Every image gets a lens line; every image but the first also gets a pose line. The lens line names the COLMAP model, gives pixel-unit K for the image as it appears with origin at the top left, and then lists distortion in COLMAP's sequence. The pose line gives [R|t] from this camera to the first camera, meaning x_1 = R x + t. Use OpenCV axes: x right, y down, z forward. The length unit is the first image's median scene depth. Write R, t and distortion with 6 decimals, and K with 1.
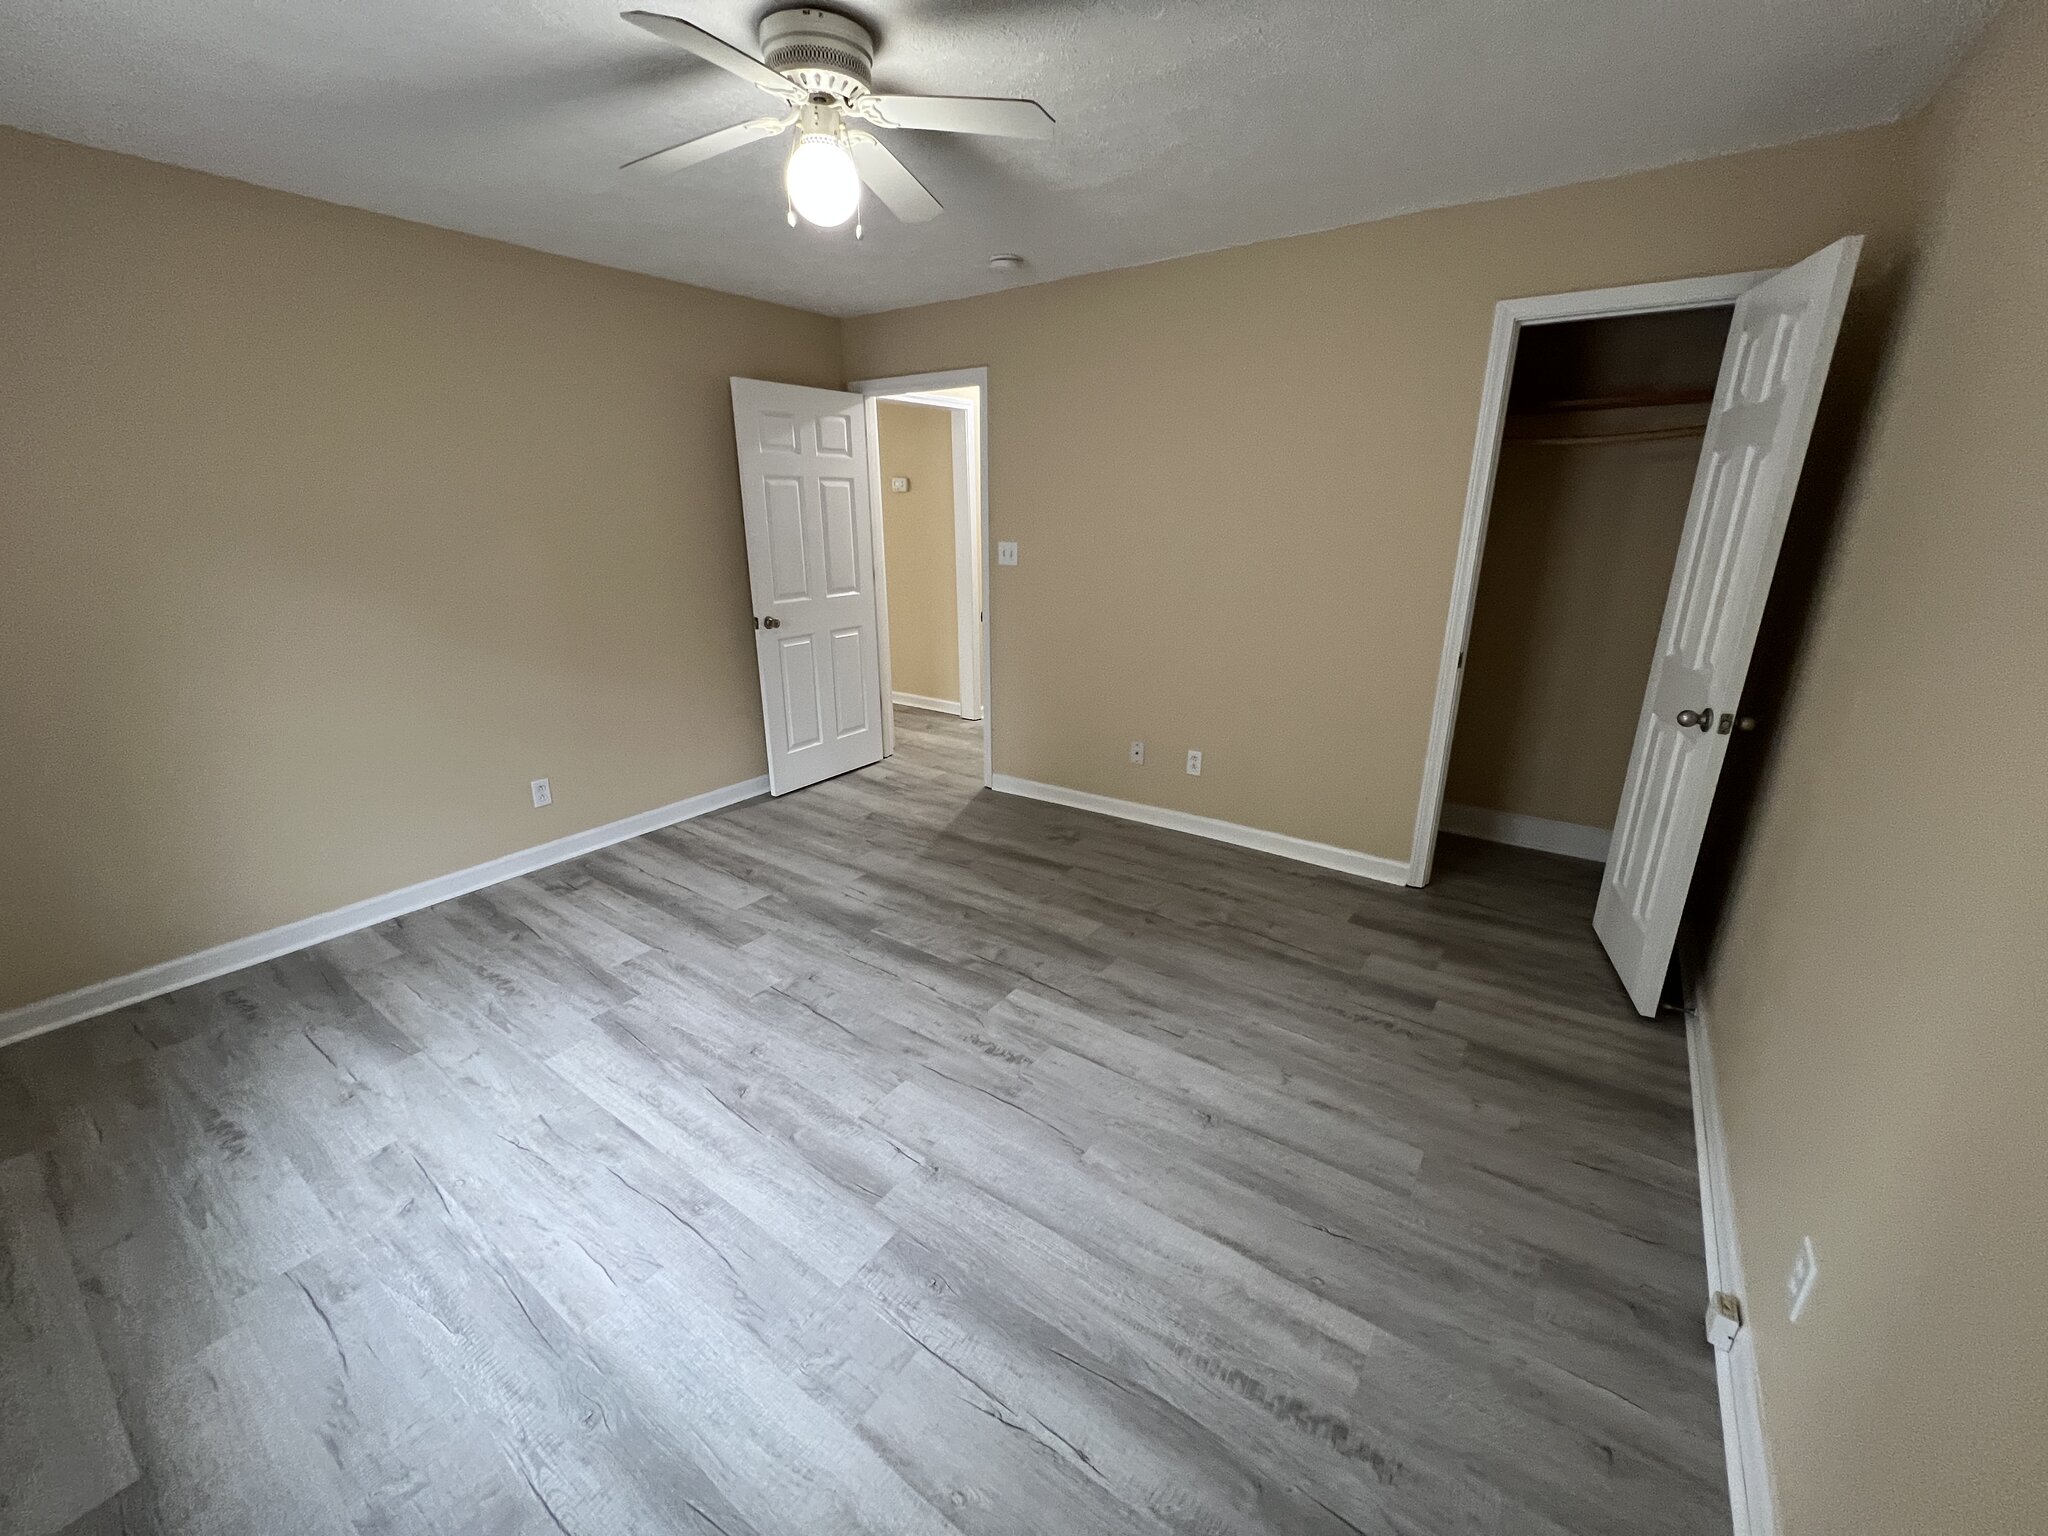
lens RADIAL K [[825.8, 0, 1024.0], [0, 825.8, 768.0], [0, 0, 1]] dist [0.000533, 0.000200]
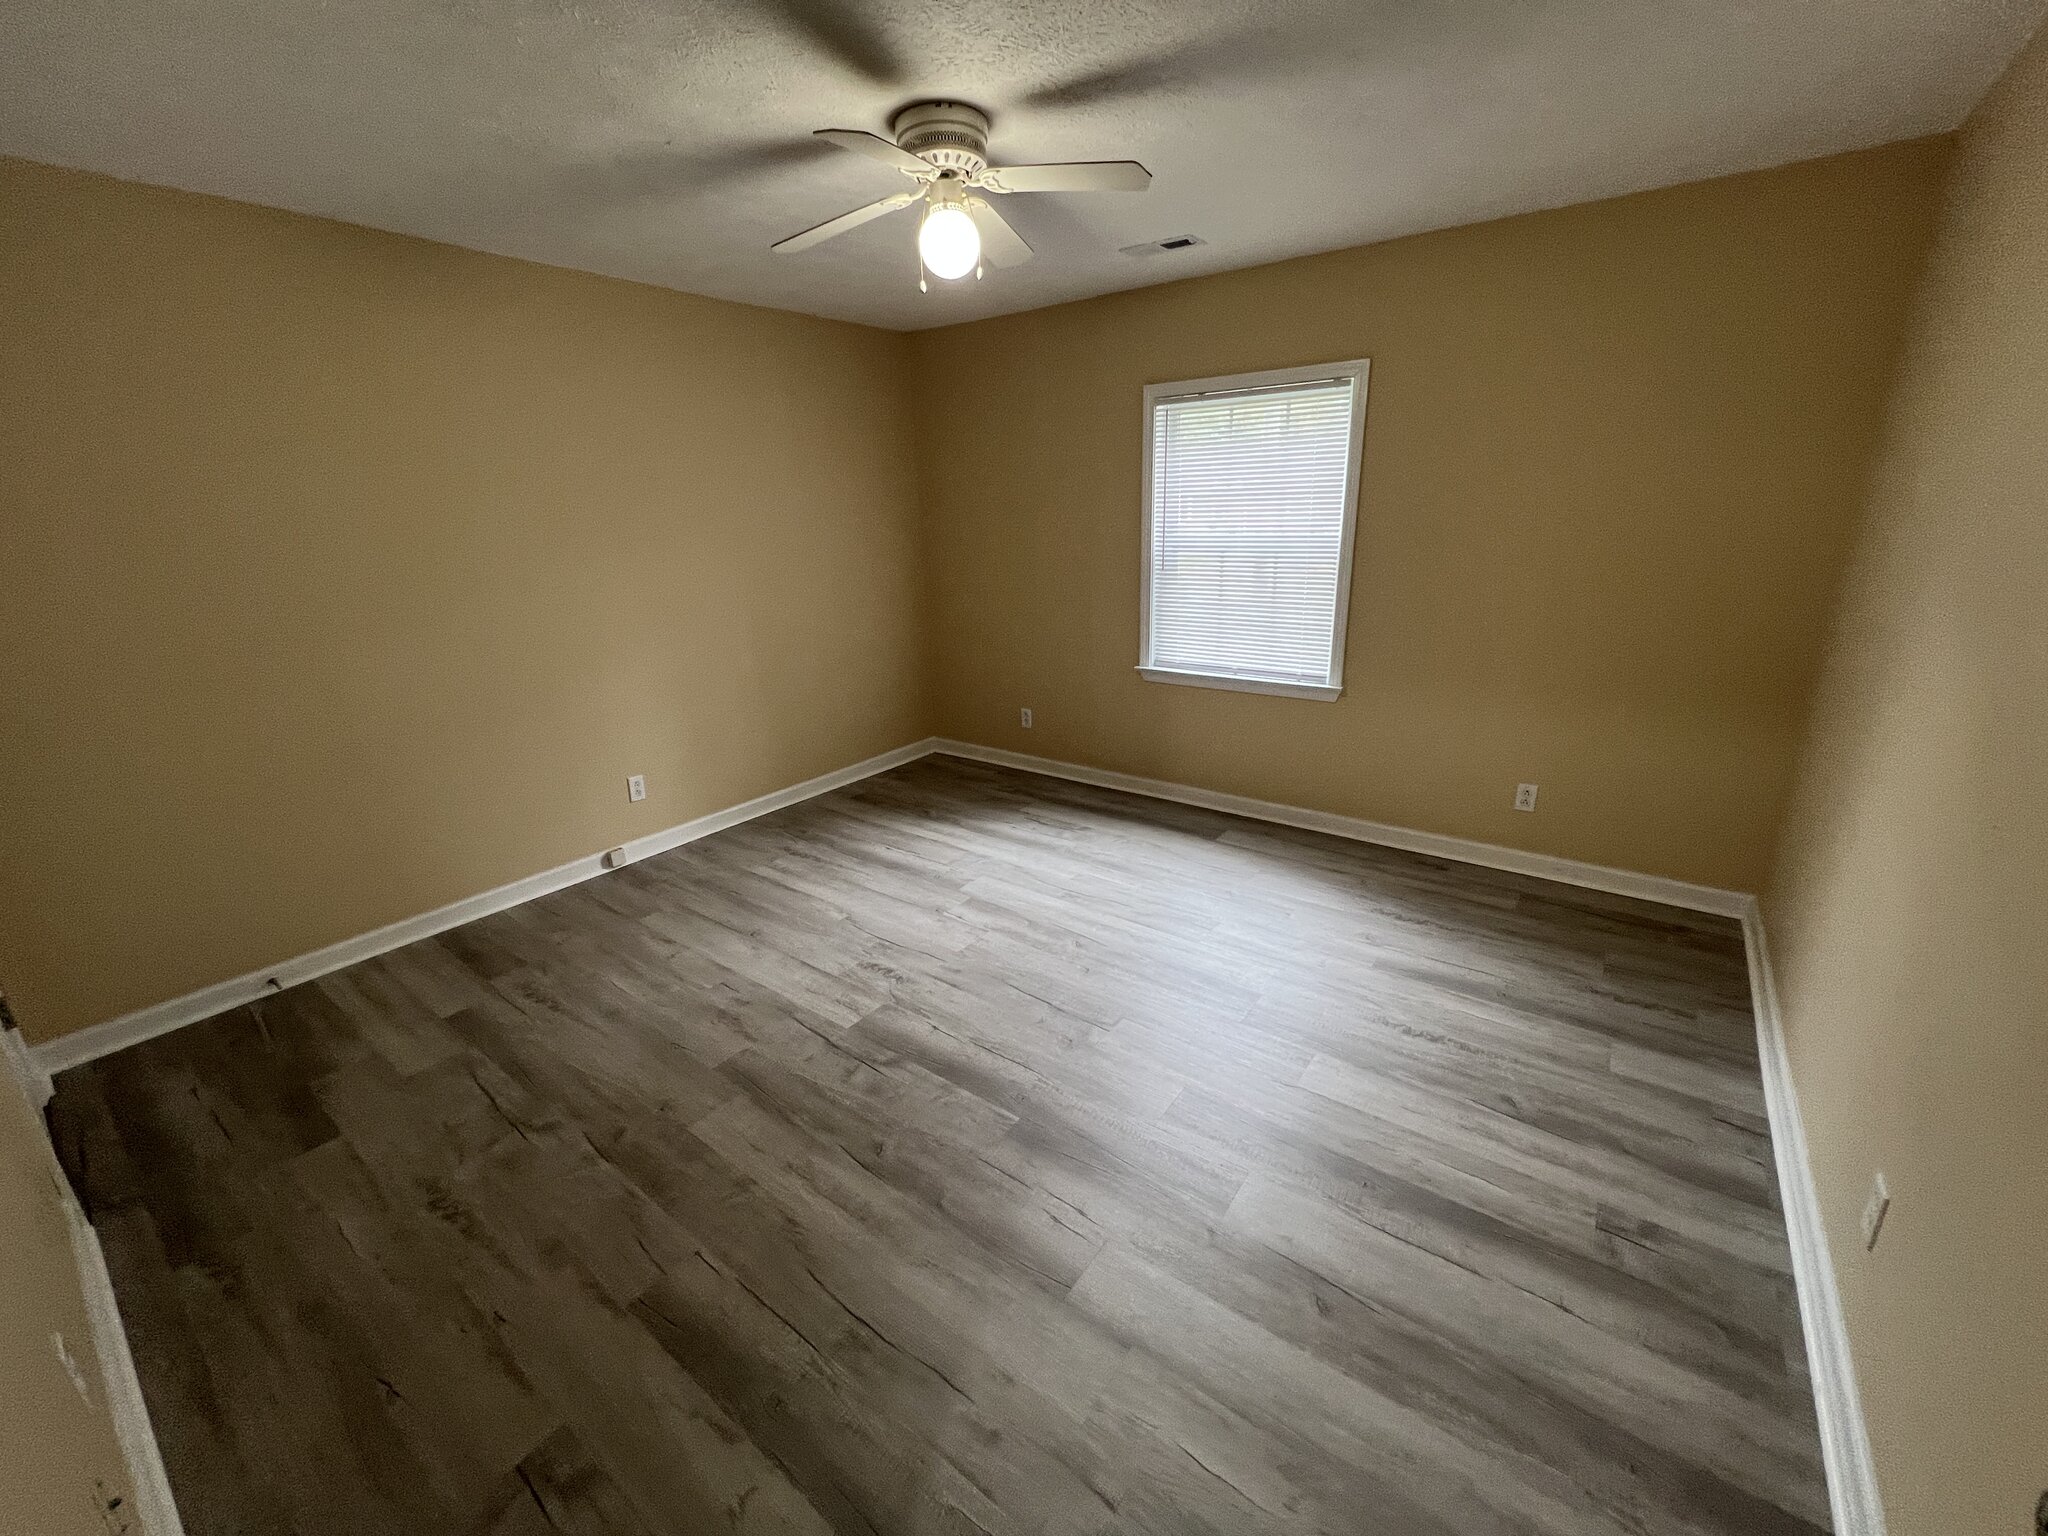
lens RADIAL K [[825.8, 0, 1024.0], [0, 825.8, 768.0], [0, 0, 1]] dist [0.000533, 0.000200]
pose [[-0.999250, 0.023781, 0.030572, -0.255809], [0.037152, 0.811667, 0.582938, -0.538428], [-0.010951, 0.583637, -0.811941, 1.642159]]
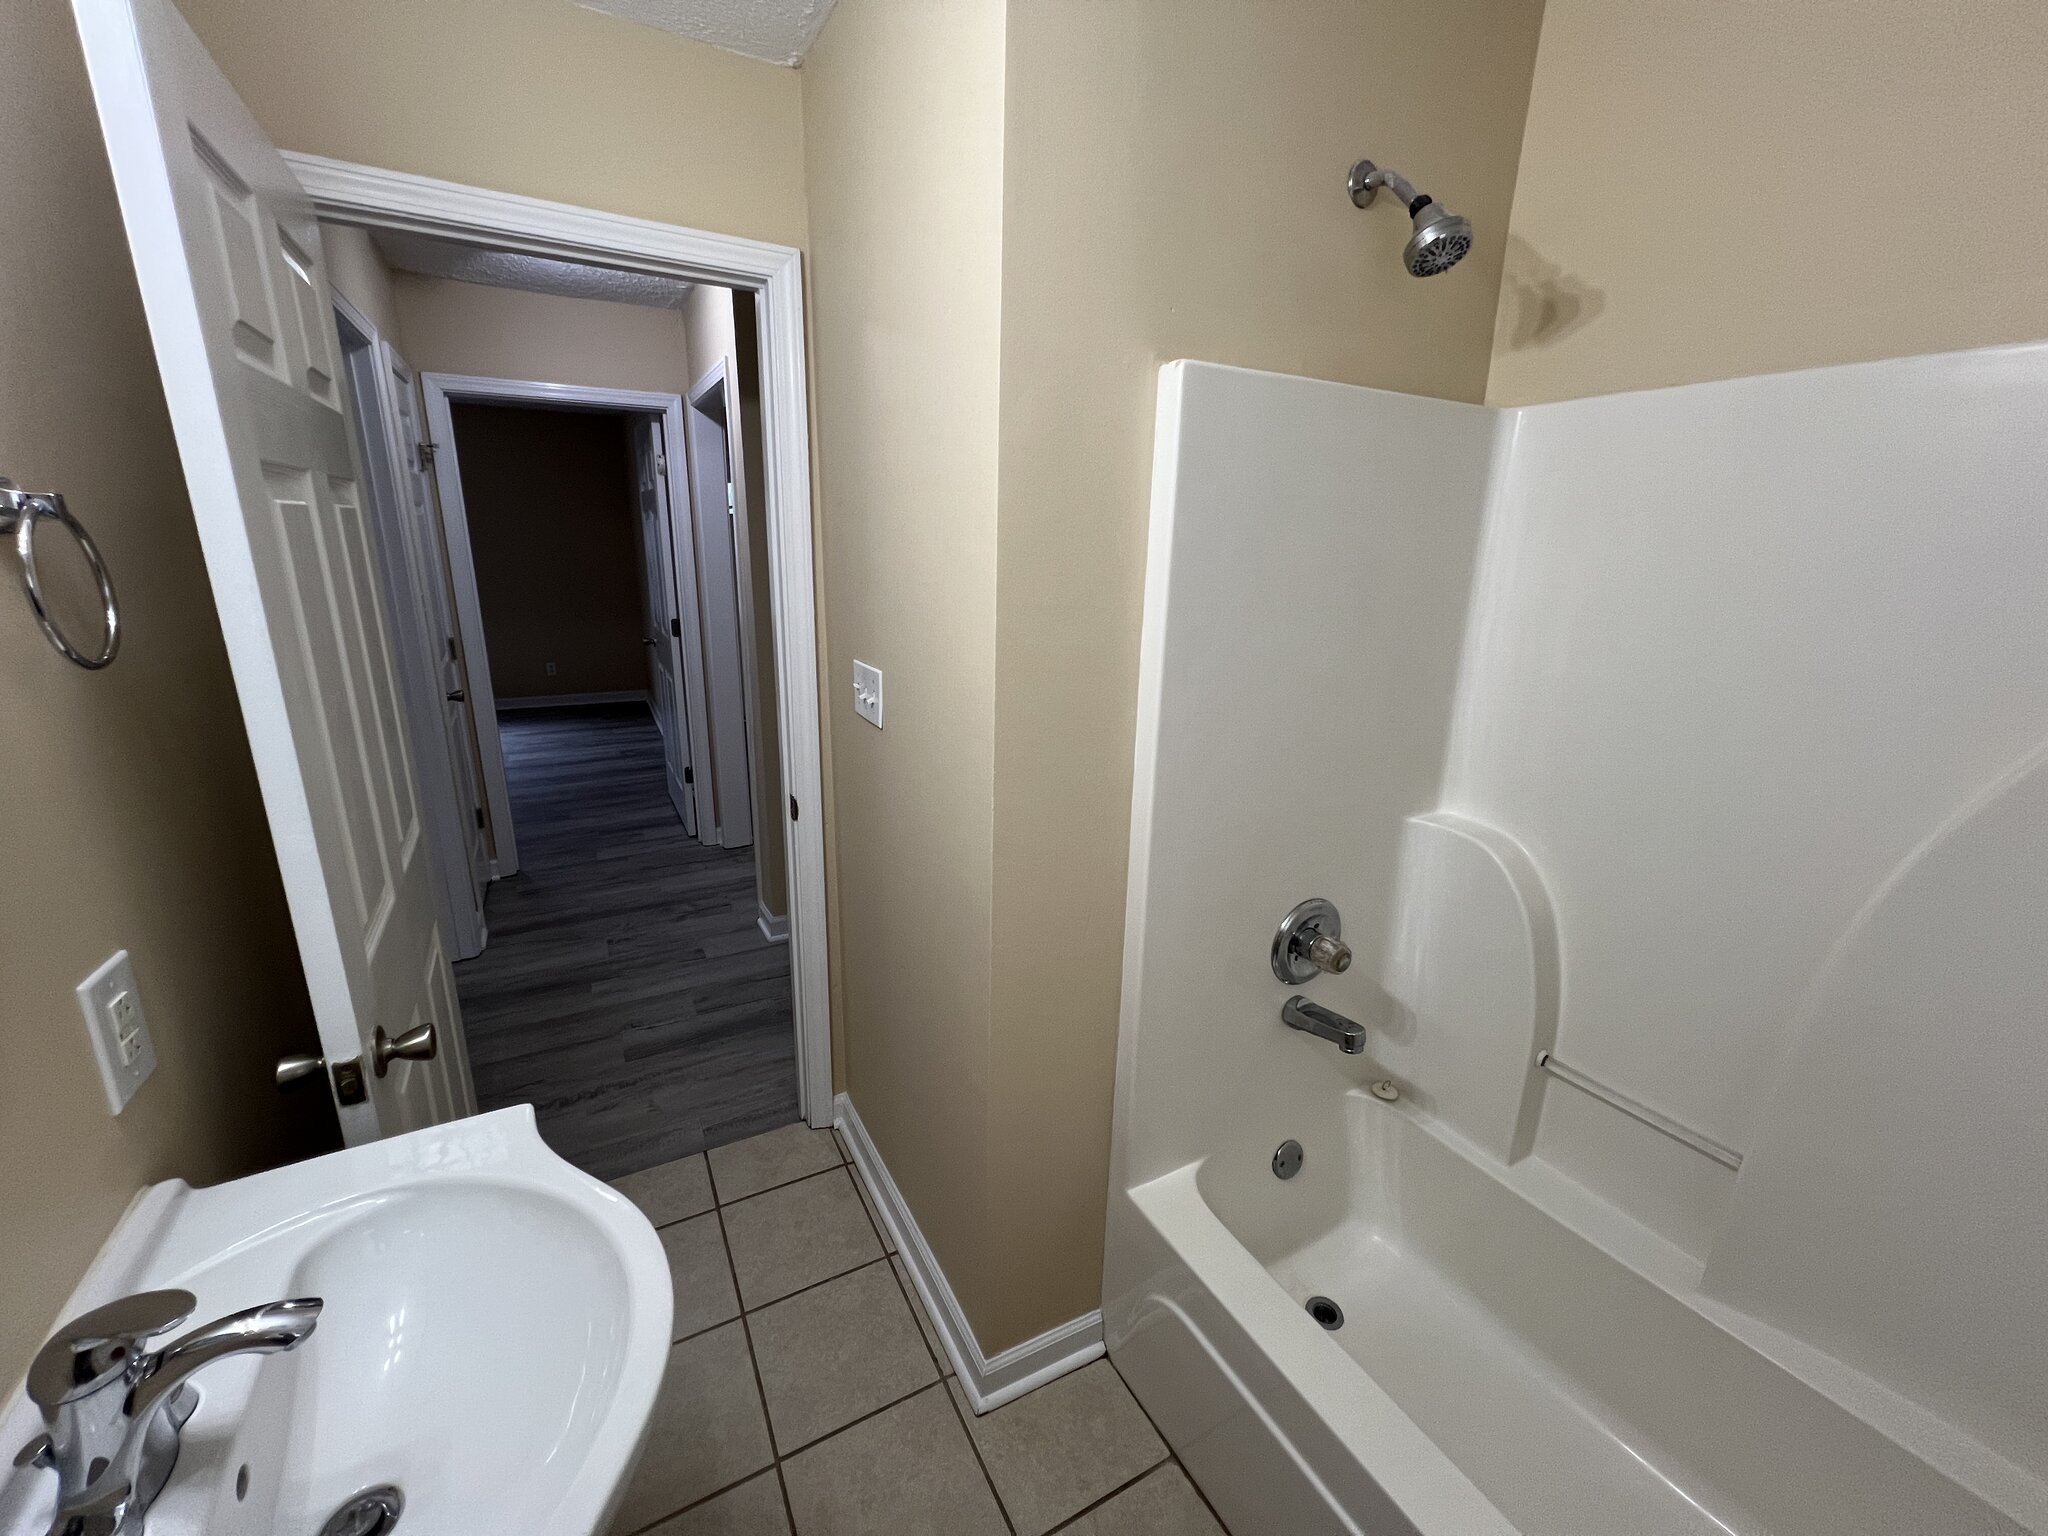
lens RADIAL K [[825.8, 0, 1024.0], [0, 825.8, 768.0], [0, 0, 1]] dist [0.000533, 0.000200]
pose [[-0.433632, 0.241348, -0.868167, 0.768577], [-0.305089, 0.867236, 0.393475, -0.979016], [0.847870, 0.435491, -0.302429, 2.920237]]
